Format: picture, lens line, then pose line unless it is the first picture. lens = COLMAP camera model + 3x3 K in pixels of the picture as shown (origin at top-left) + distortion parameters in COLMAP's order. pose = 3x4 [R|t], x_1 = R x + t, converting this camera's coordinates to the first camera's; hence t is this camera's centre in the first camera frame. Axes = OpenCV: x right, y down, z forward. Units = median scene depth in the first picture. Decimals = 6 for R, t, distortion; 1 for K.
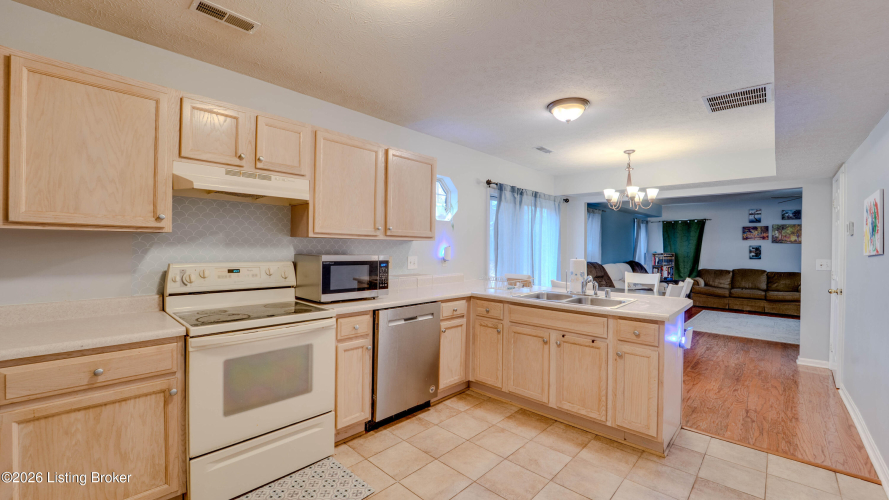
lens RADIAL K [[358.9, 0, 444.5], [0, 358.9, 250.0], [0, 0, 1]] dist [-0.023245, -0.000129]
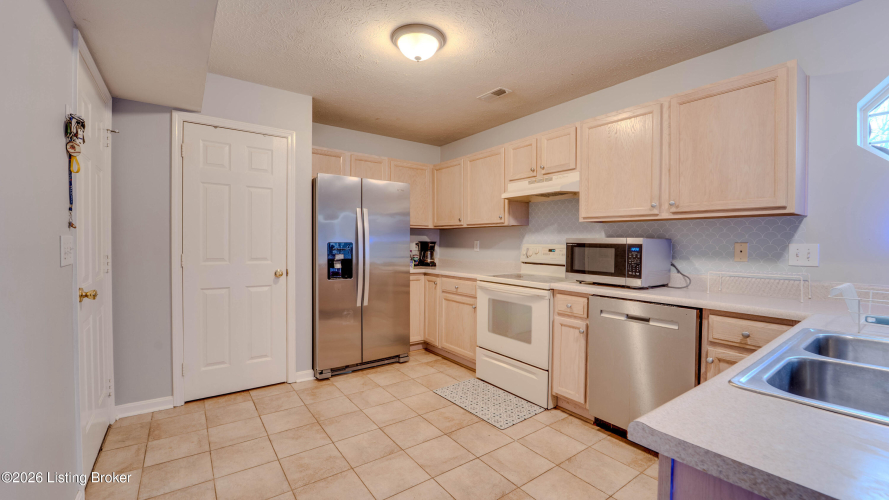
lens RADIAL K [[358.9, 0, 444.5], [0, 358.9, 250.0], [0, 0, 1]] dist [-0.023245, -0.000129]
pose [[-0.177851, 0.006593, -0.984035, 0.846841], [-0.019530, 0.999757, 0.010228, 0.050737], [0.983864, 0.021037, -0.177679, 0.833633]]
